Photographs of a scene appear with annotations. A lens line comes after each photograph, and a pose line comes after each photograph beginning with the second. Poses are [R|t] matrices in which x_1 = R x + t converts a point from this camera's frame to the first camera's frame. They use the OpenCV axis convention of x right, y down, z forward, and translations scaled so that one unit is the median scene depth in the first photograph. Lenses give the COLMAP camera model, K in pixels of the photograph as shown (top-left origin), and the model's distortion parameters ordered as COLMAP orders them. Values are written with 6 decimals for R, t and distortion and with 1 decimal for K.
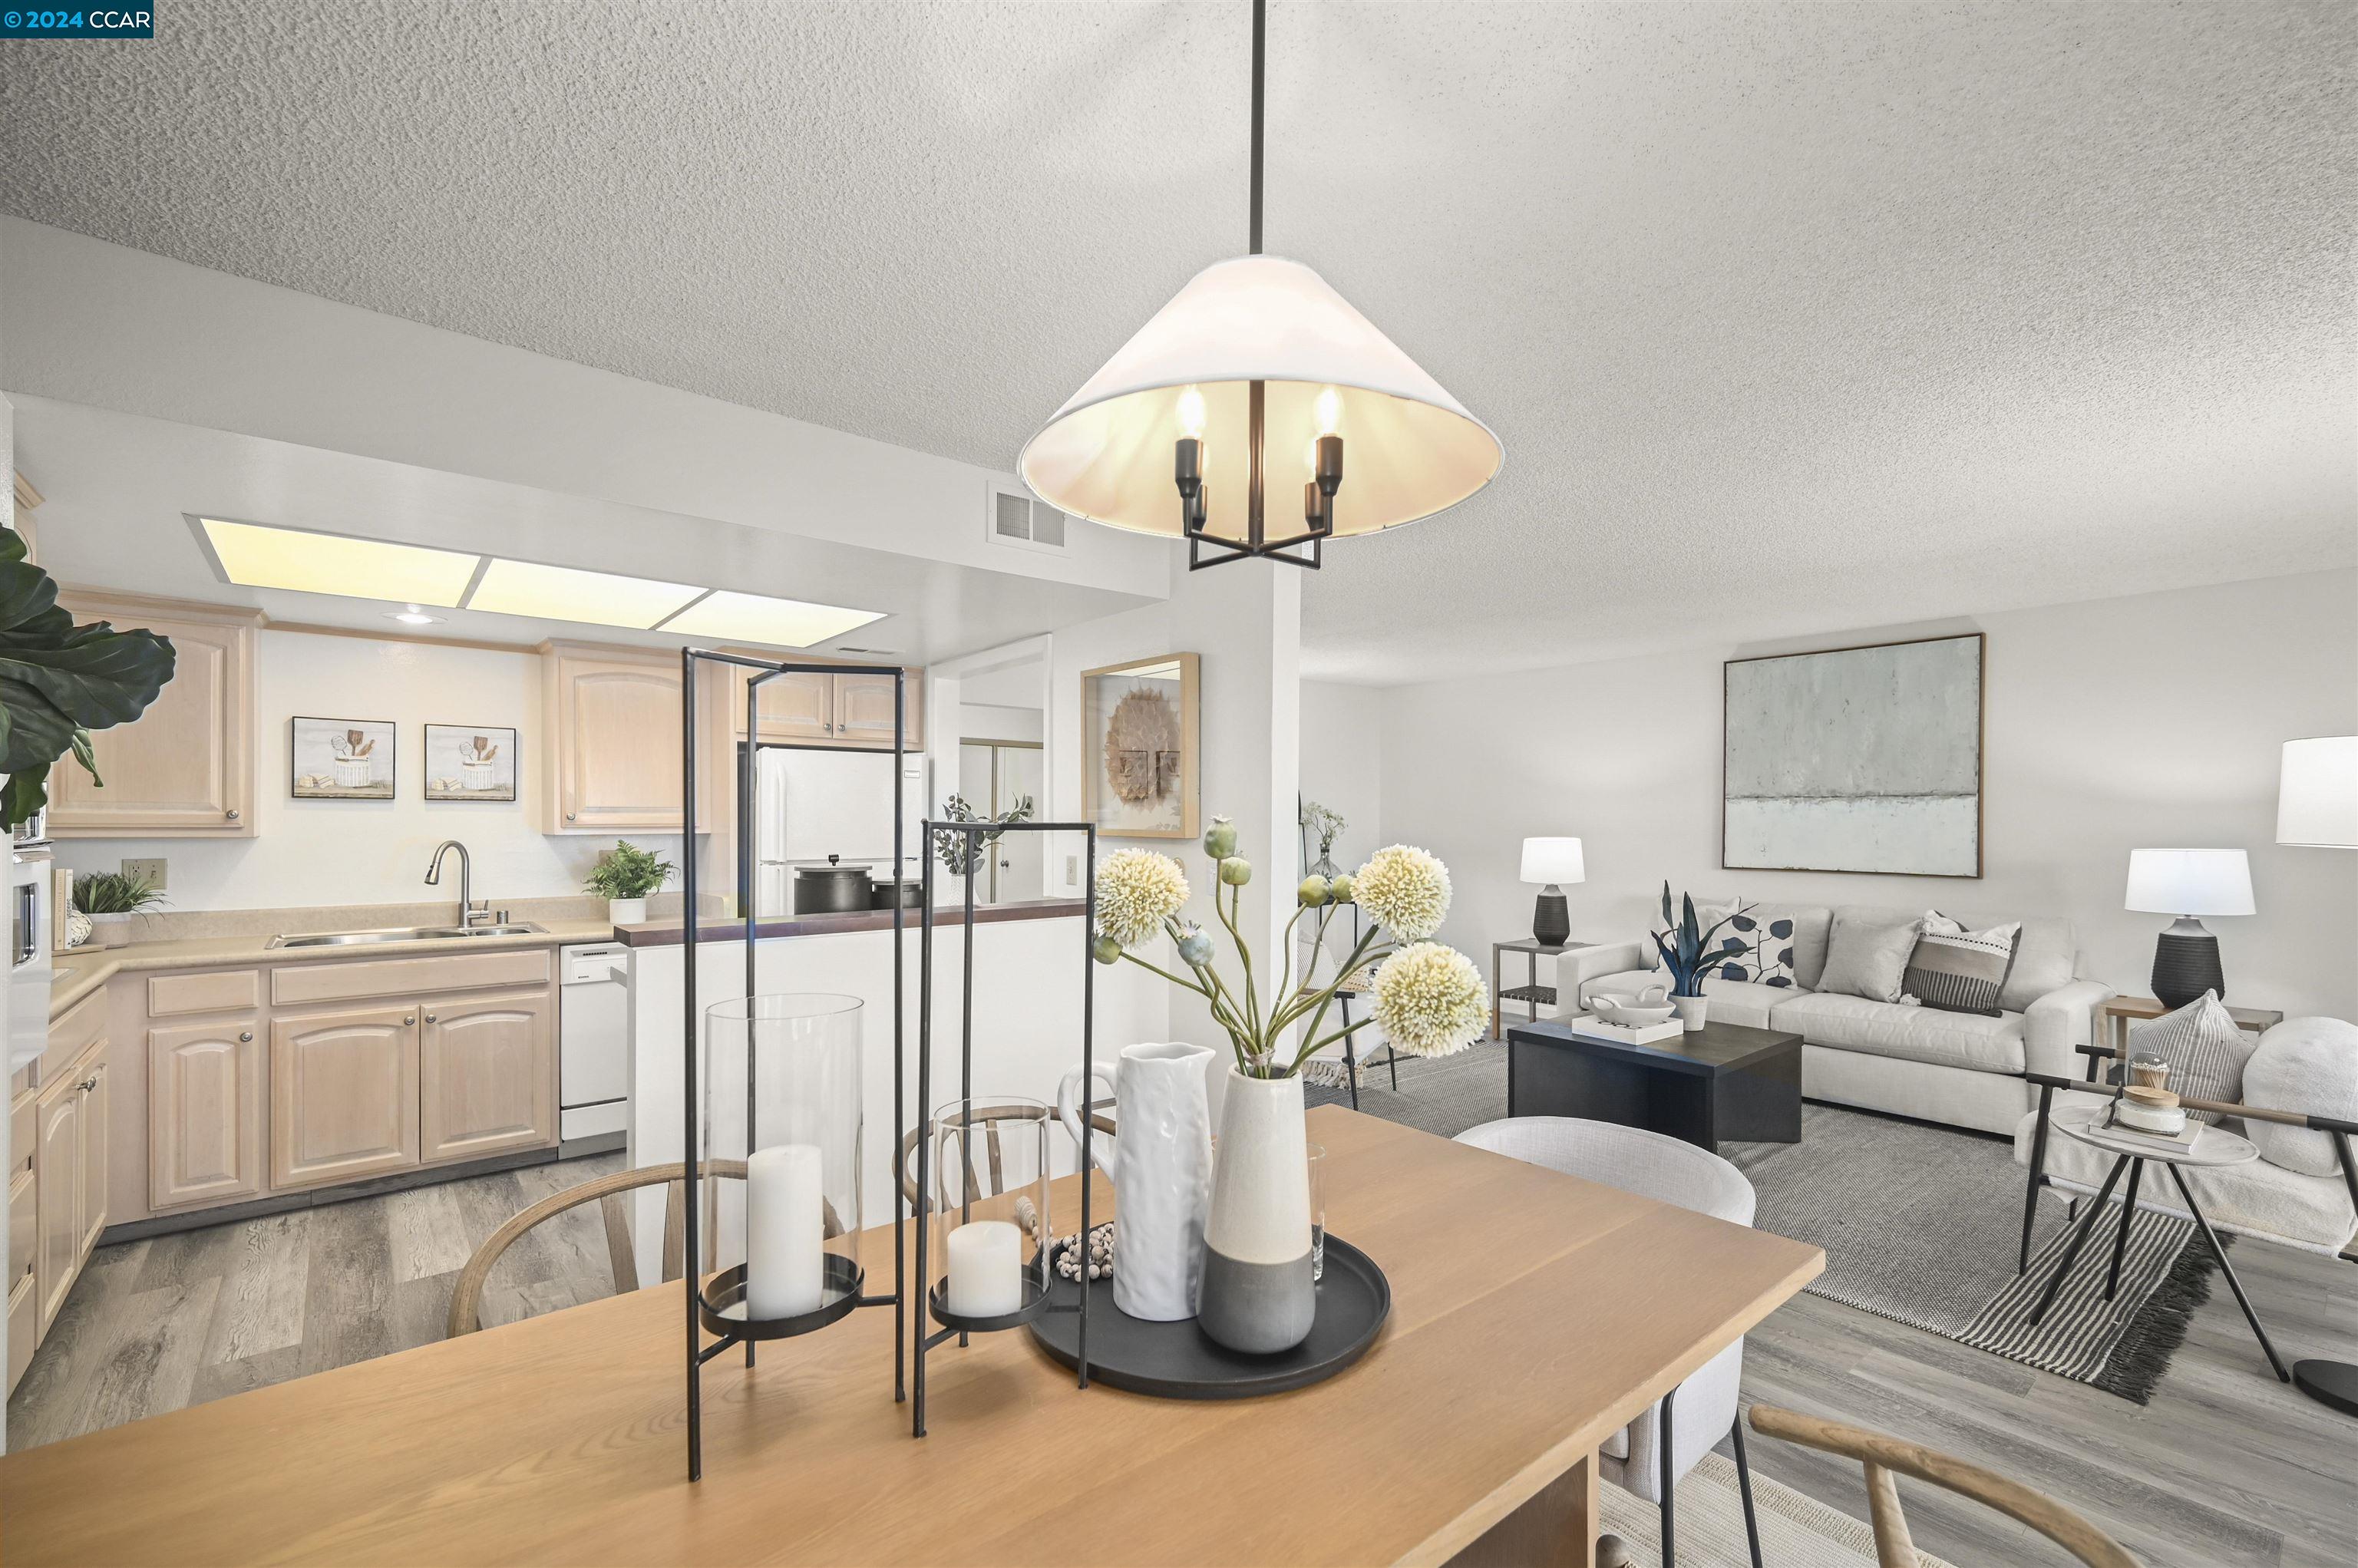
lens RADIAL K [[1002.2, 0, 1178.4], [0, 1002.2, 819.8], [0, 0, 1]] dist [-0.002102, -0.000807]
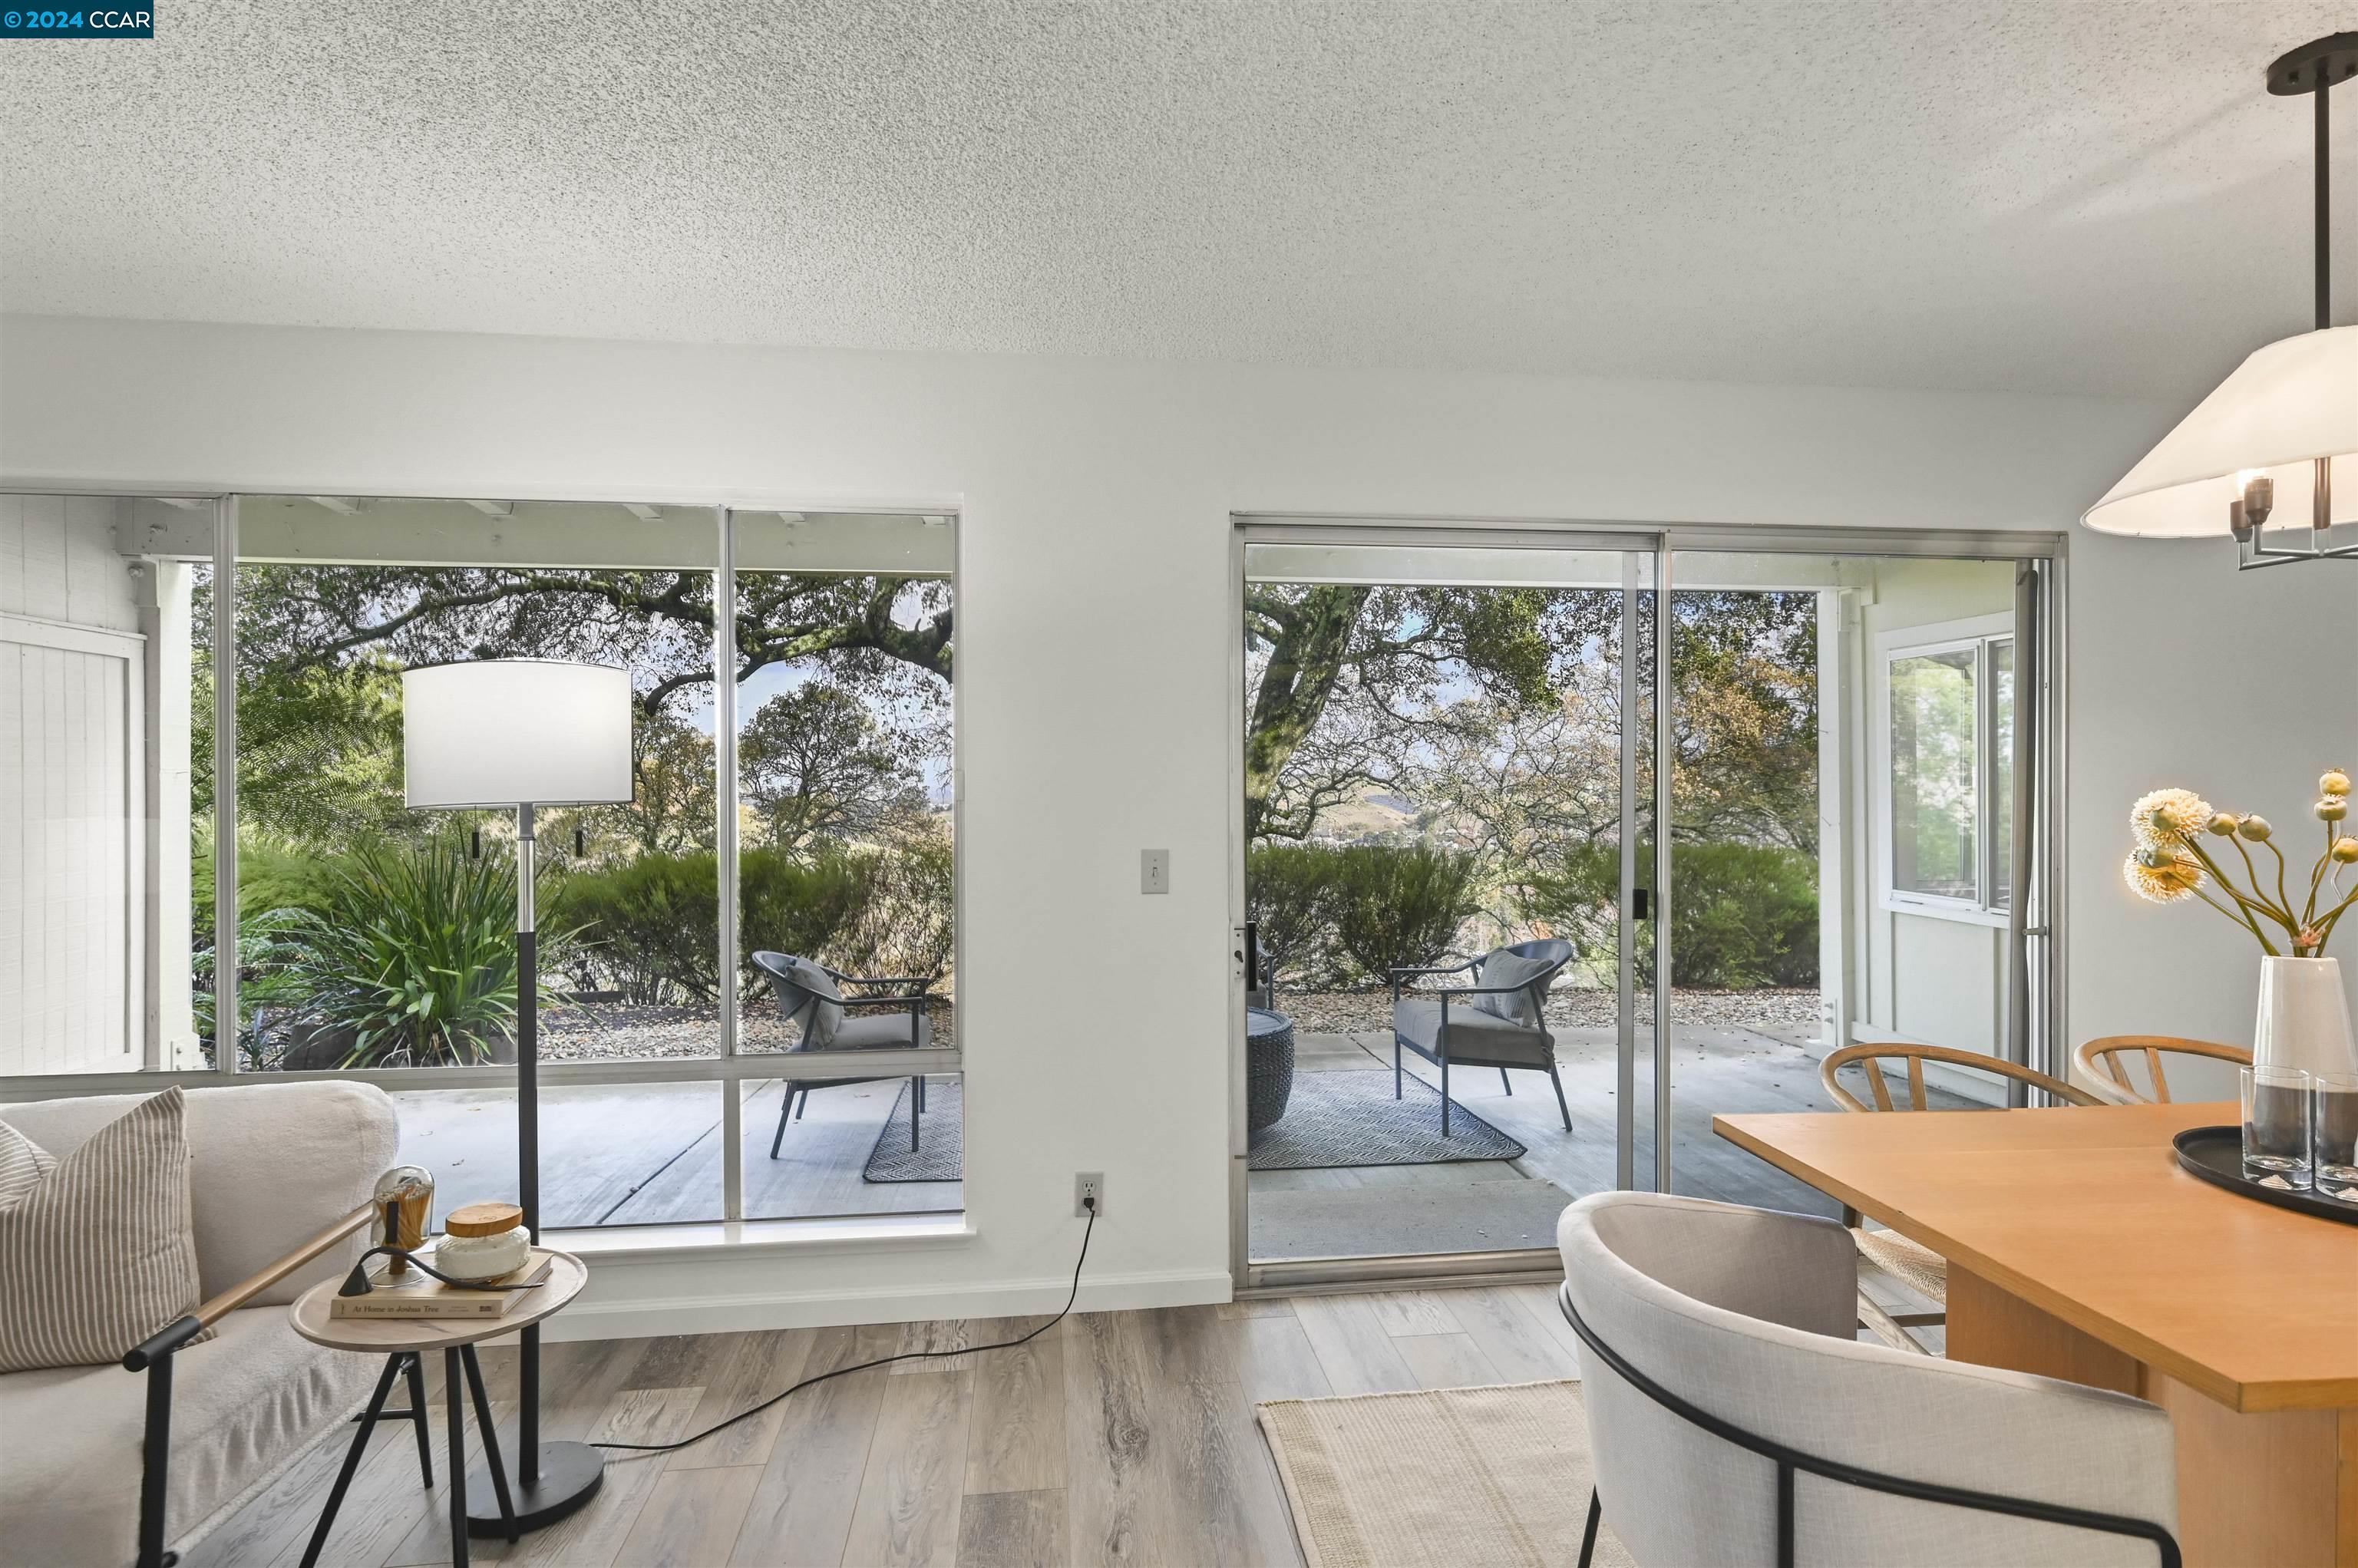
lens RADIAL K [[1203.5, 0, 1188.2], [0, 1203.5, 785.0], [0, 0, 1]] dist [0.004645, -0.000658]
pose [[-0.847399, -0.006514, 0.530917, 0.107413], [-0.001881, 0.999955, 0.009267, 0.001237], [-0.530953, 0.006854, -0.847373, 0.700263]]
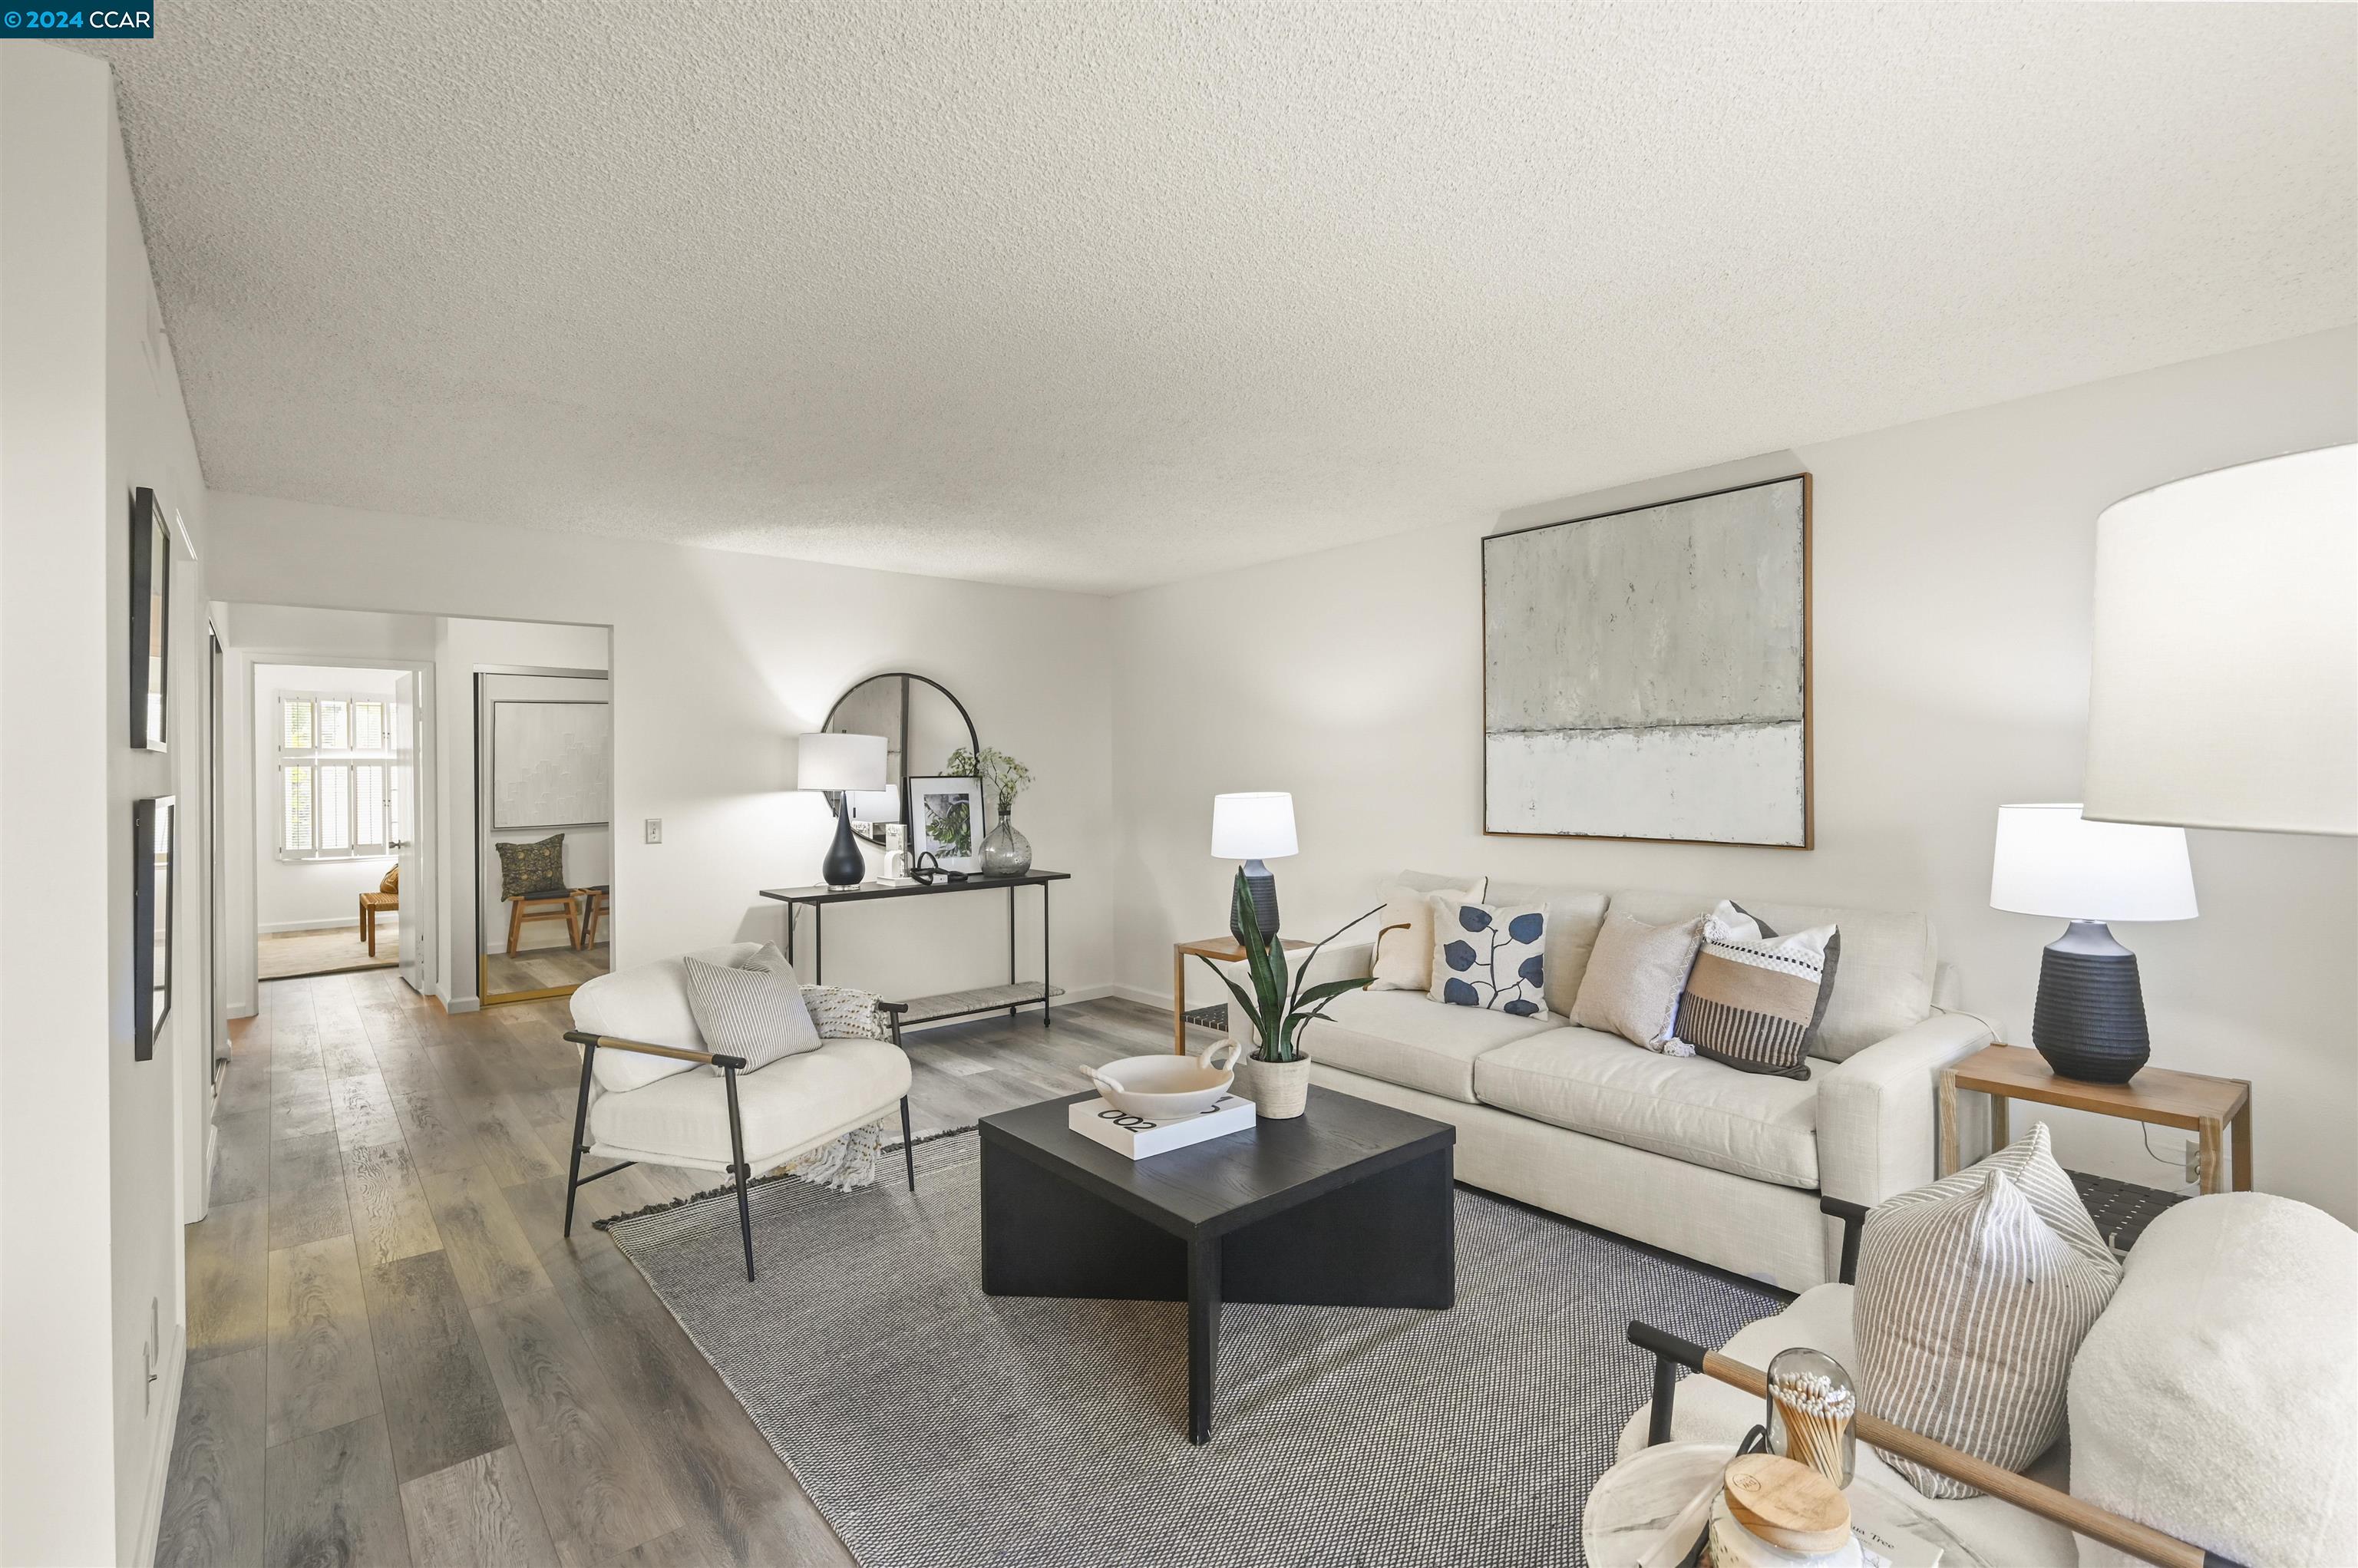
lens RADIAL K [[1072.1, 0, 1168.2], [0, 1072.1, 764.1], [0, 0, 1]] dist [-0.001130, 0.000358]
pose [[0.999840, -0.013714, 0.011442, 0.371823], [0.013779, 0.999890, -0.005573, 0.001266], [-0.011365, 0.005730, 0.999919, 0.301797]]
